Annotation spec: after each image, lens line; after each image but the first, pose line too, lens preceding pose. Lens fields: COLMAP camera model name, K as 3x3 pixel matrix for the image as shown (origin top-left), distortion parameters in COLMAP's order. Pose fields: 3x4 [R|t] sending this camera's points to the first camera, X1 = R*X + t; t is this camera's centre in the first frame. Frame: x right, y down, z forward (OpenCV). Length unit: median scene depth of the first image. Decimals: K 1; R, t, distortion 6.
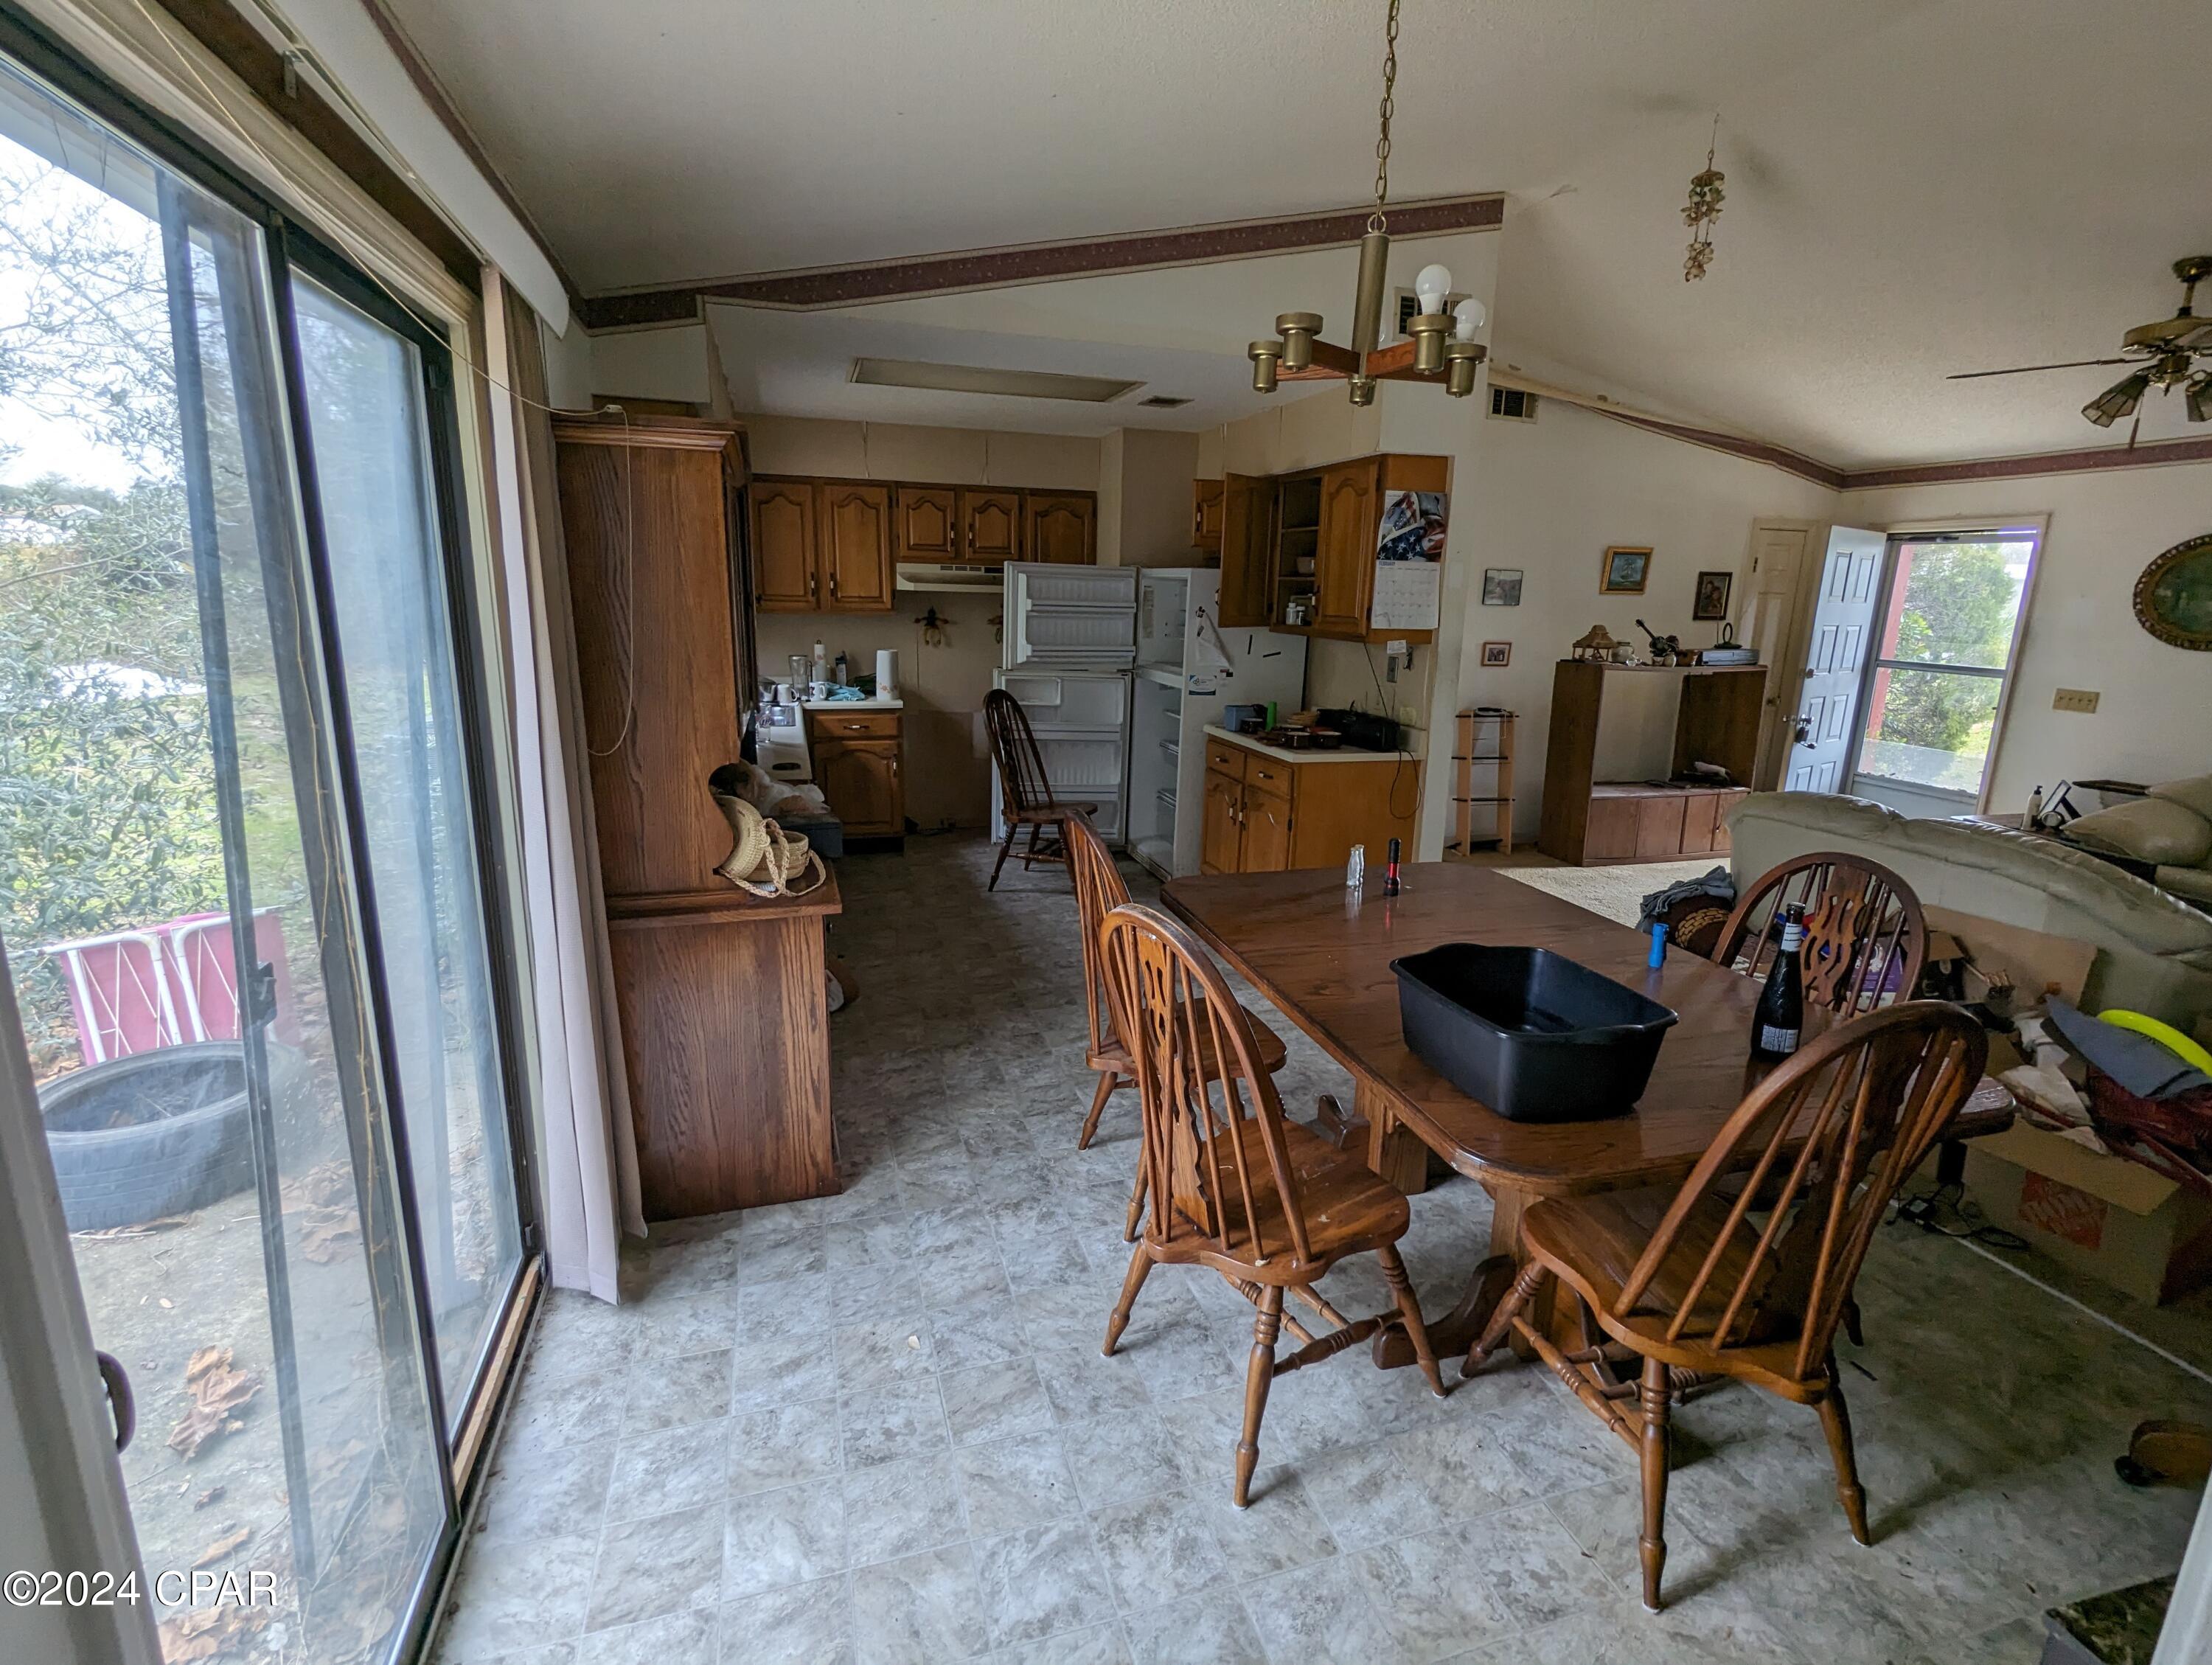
lens RADIAL K [[1053.3, 0, 1111.2], [0, 1053.3, 830.2], [0, 0, 1]] dist [0.000319, 0.000488]
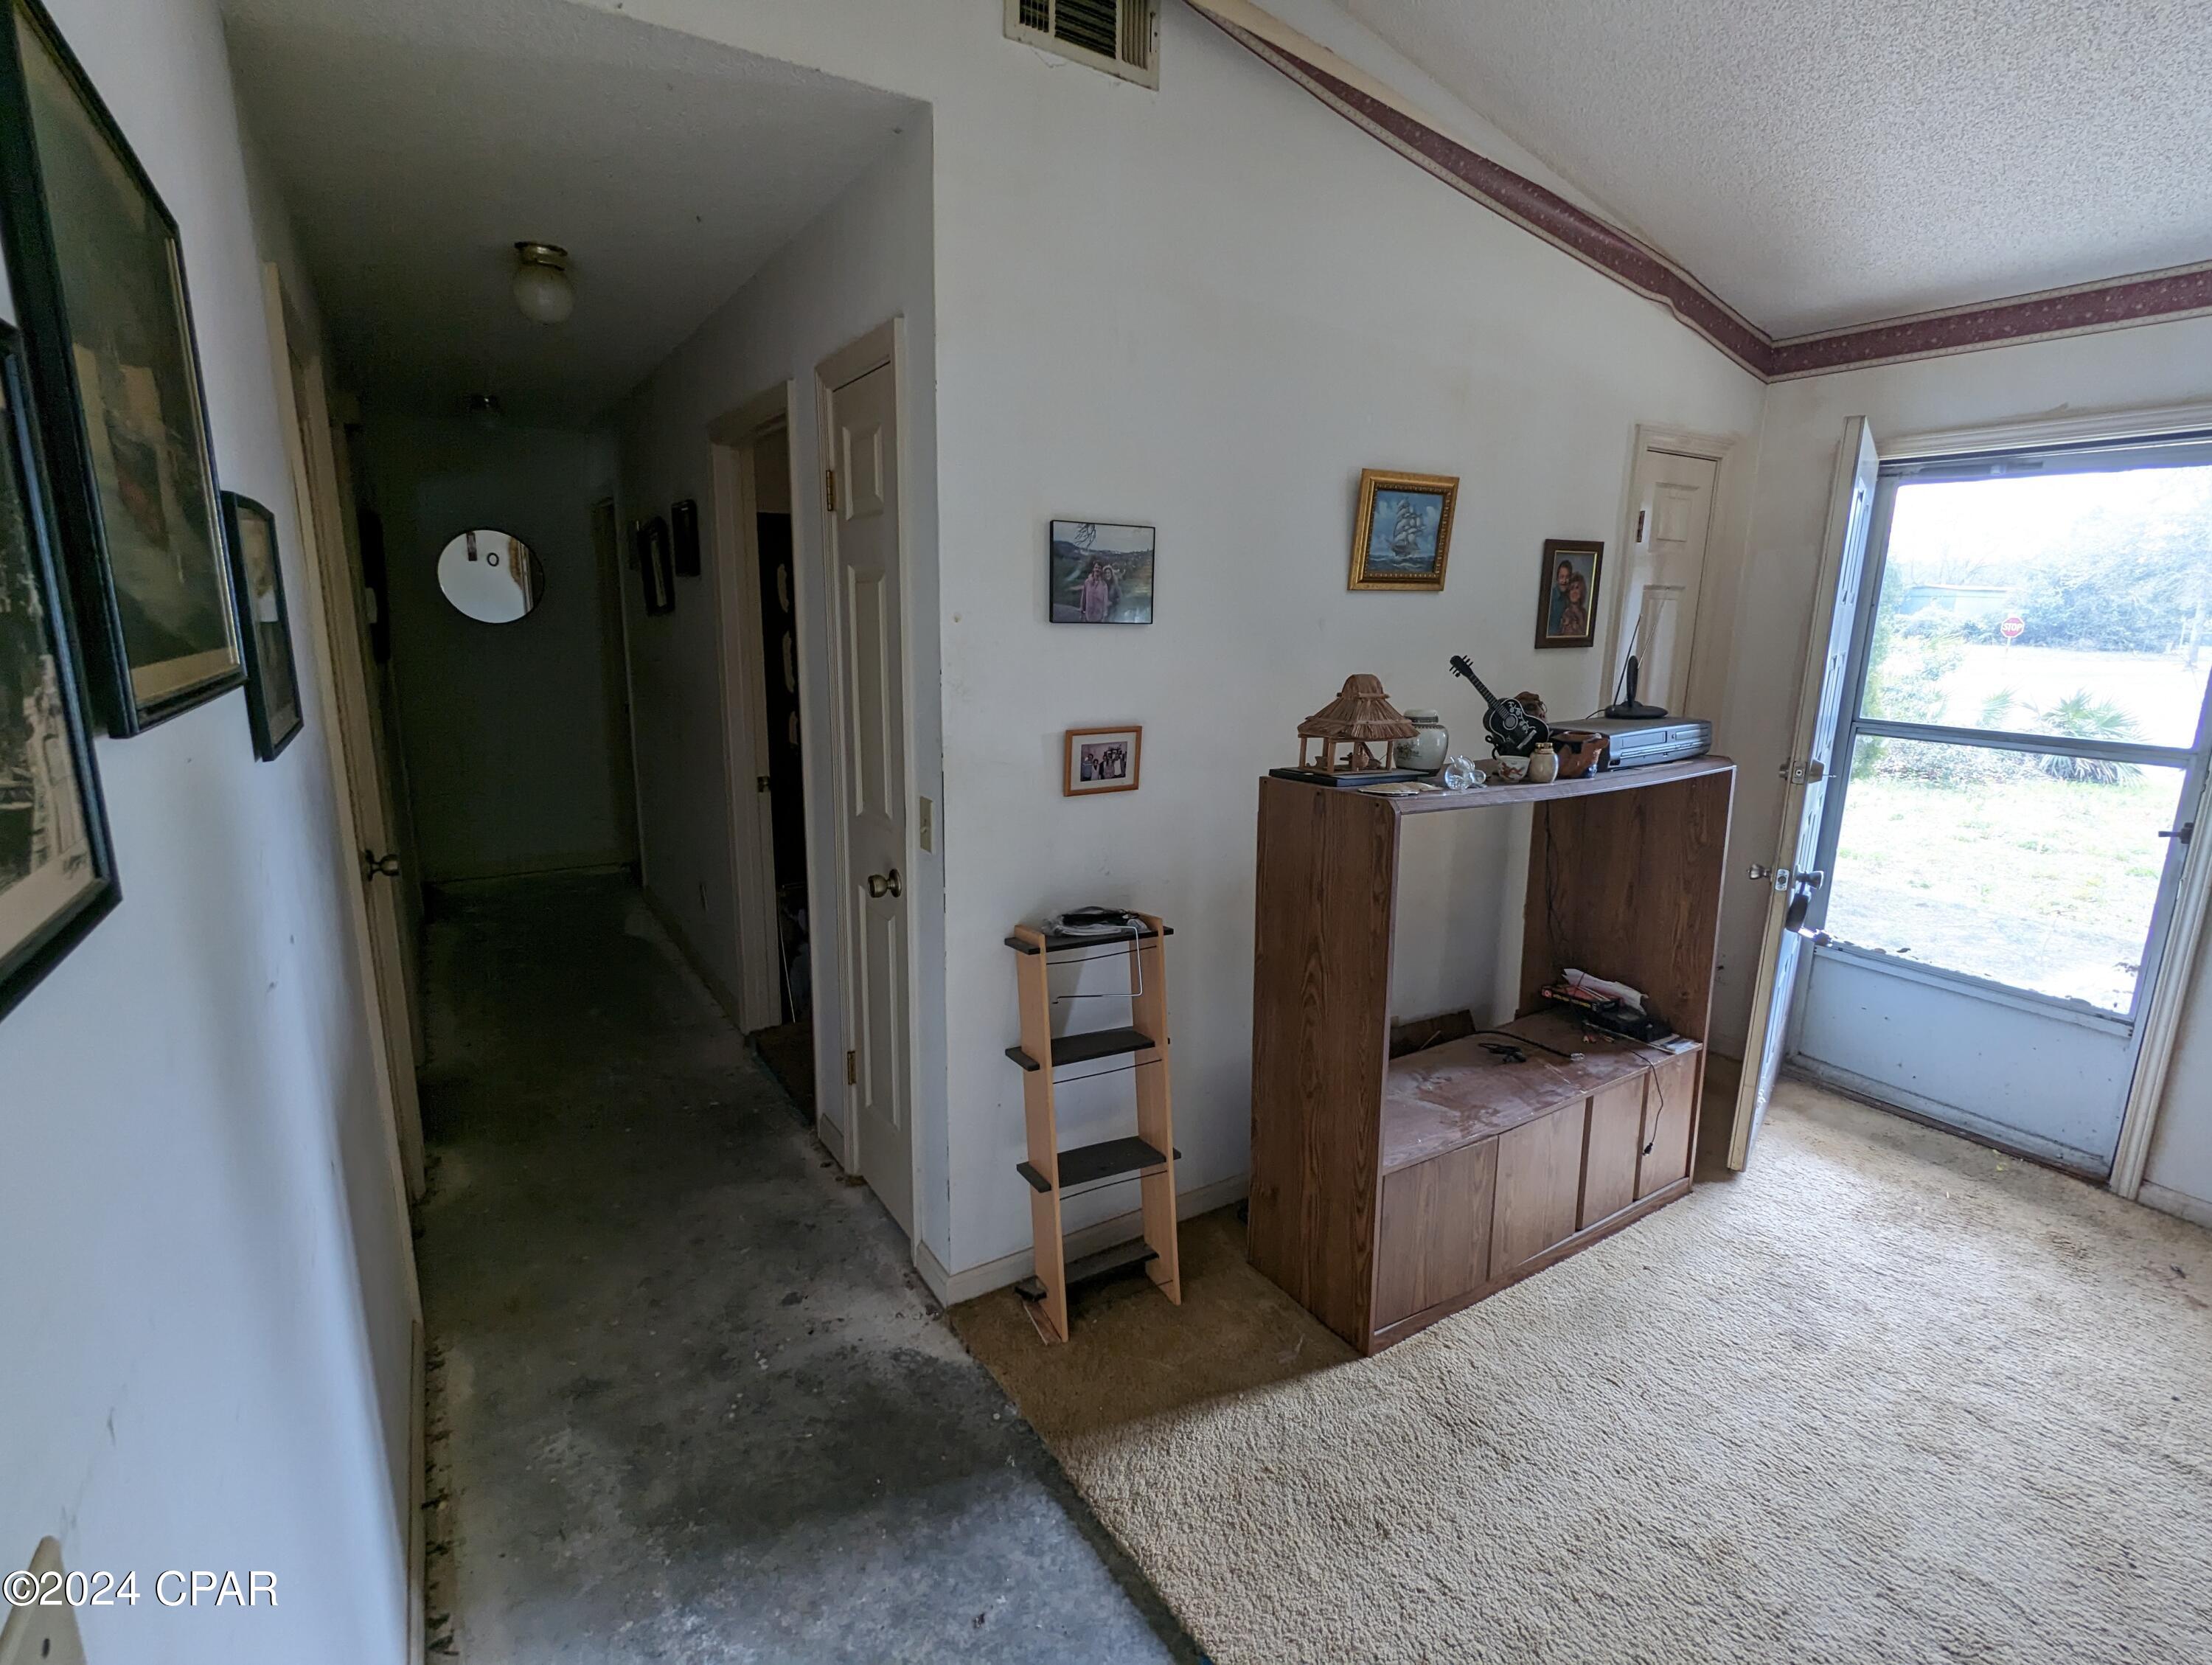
lens RADIAL K [[1053.3, 0, 1106.9], [0, 1053.3, 831.6], [0, 0, 1]] dist [0.000319, 0.000488]
pose [[0.964115, -0.067710, 0.256706, 0.298155], [0.070748, 0.997491, -0.002605, -0.154612], [-0.255885, 0.020673, 0.966486, 0.712488]]
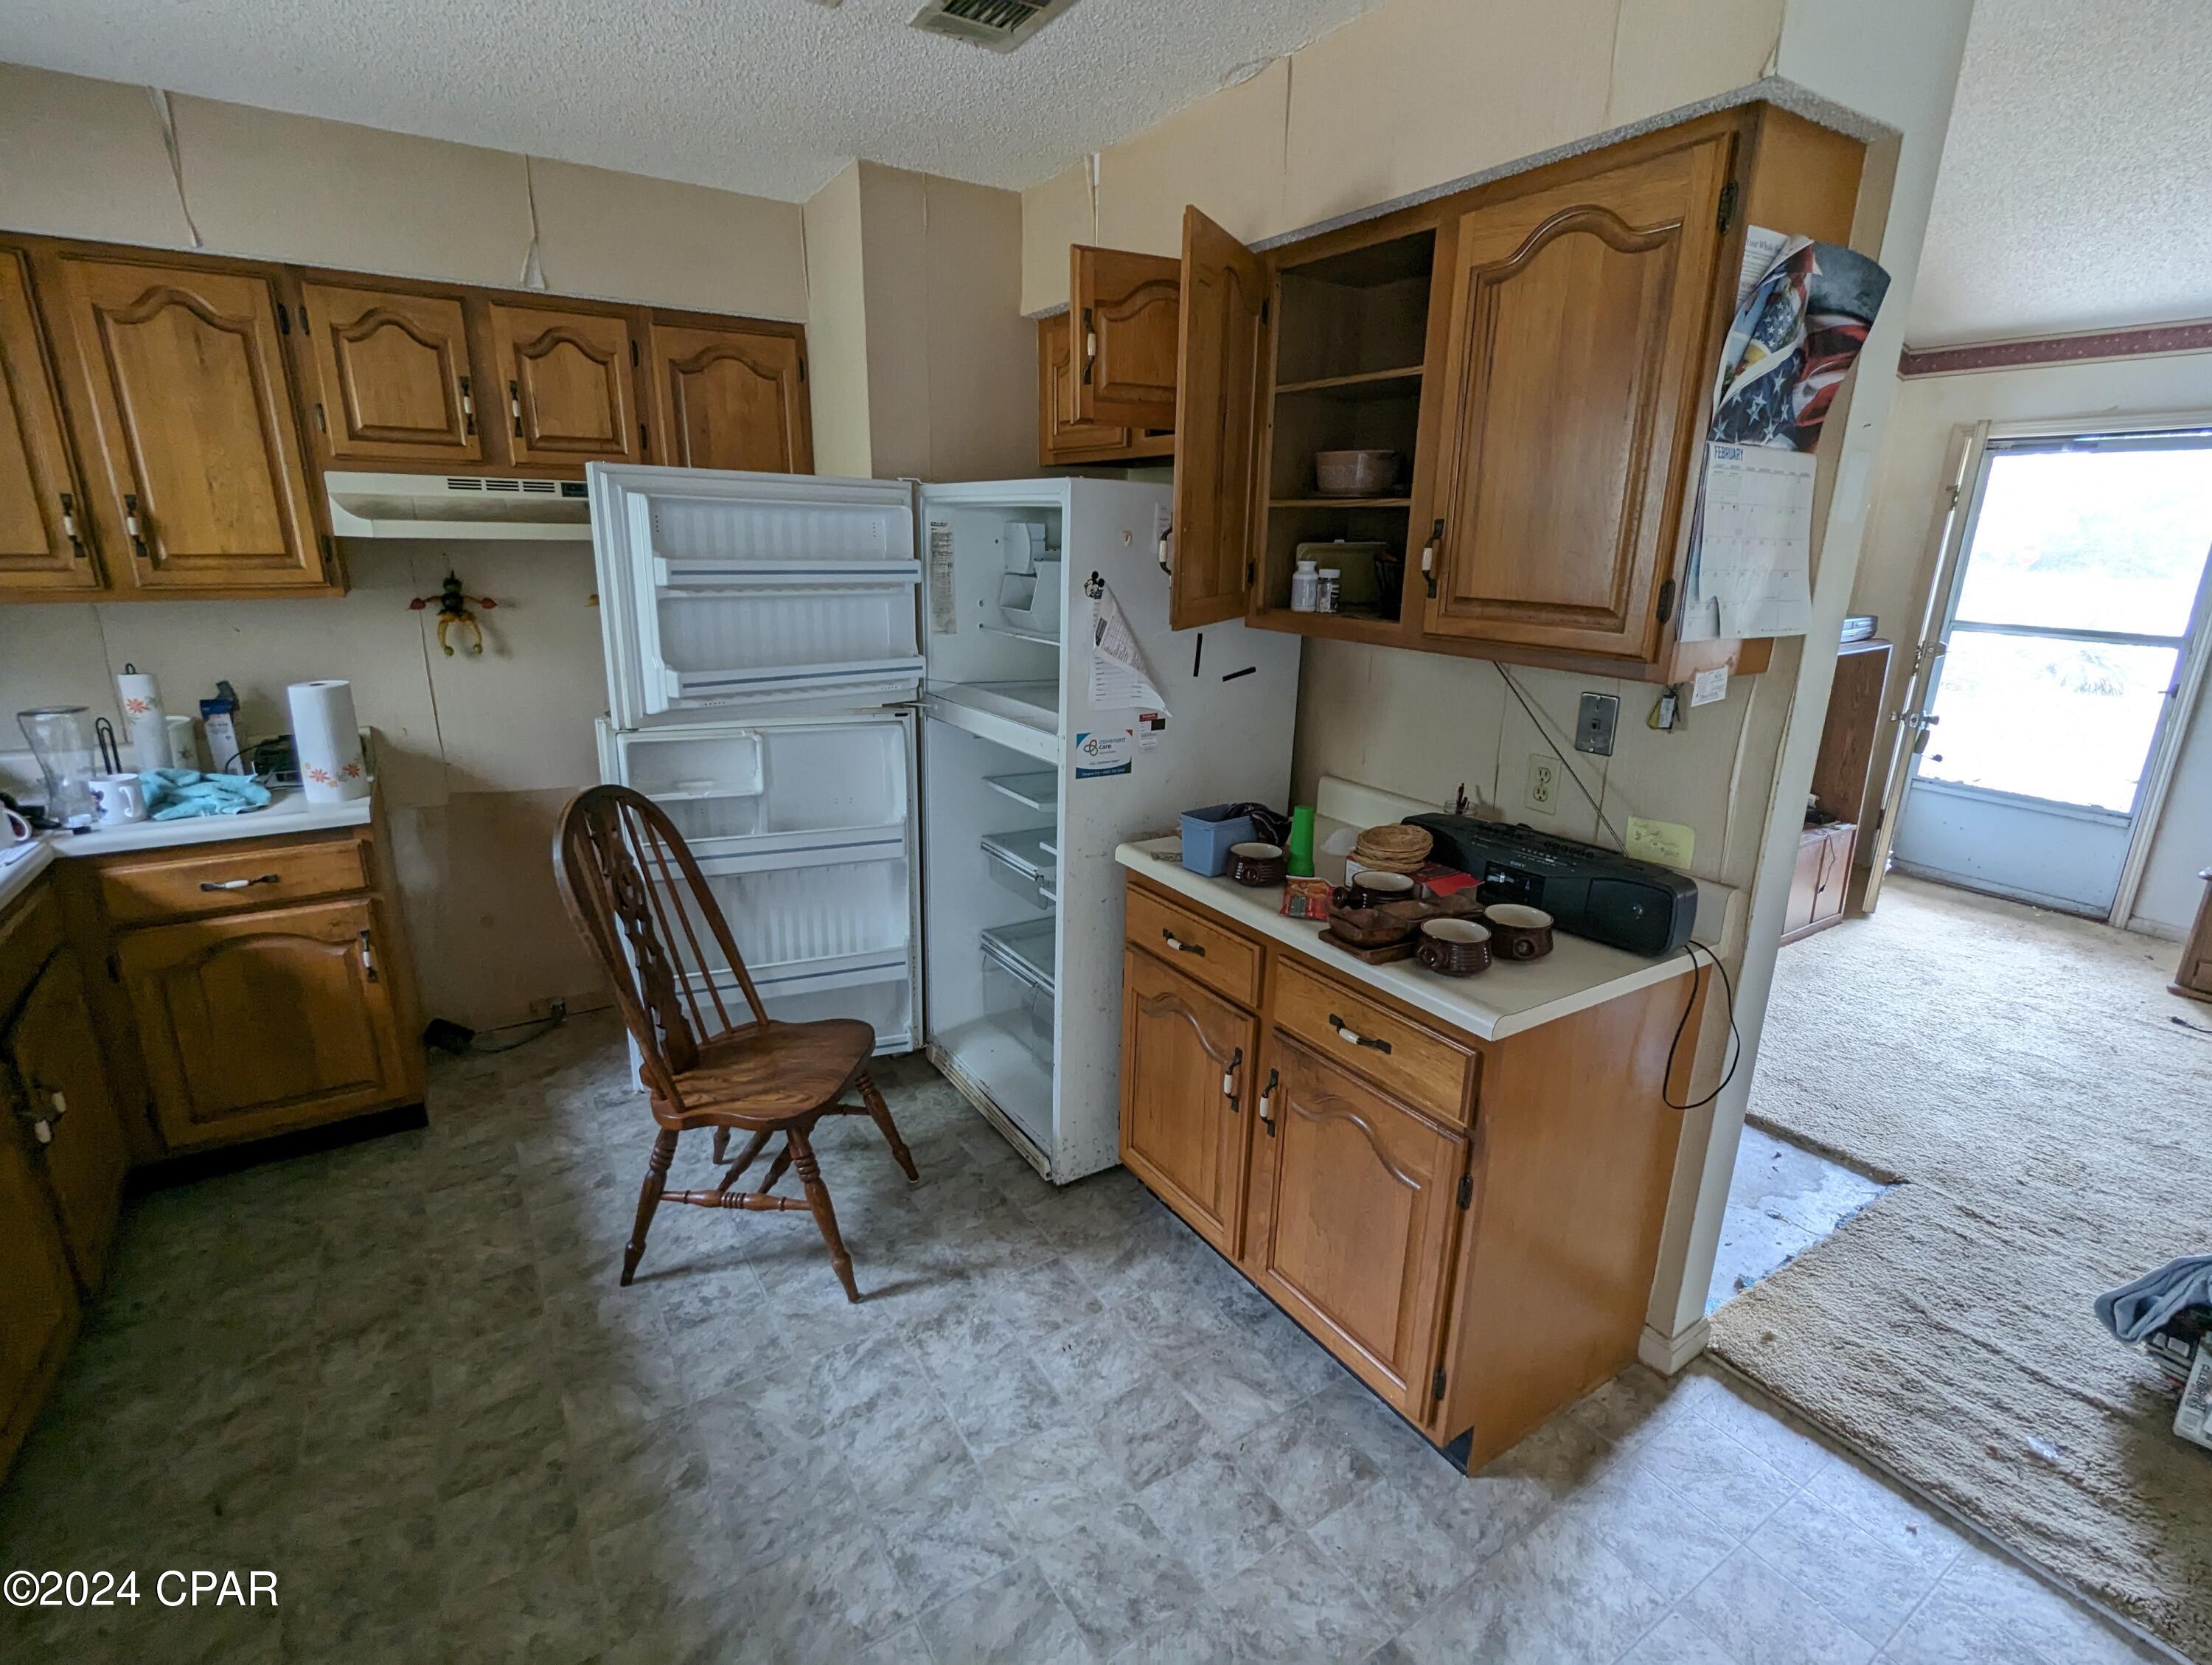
lens RADIAL K [[1053.3, 0, 1110.4], [0, 1053.3, 830.8], [0, 0, 1]] dist [0.000319, 0.000488]
pose [[0.963309, -0.081624, 0.255682, -0.022350], [0.066718, 0.995556, 0.066453, -0.122821], [-0.259970, -0.046956, 0.964474, 0.526329]]
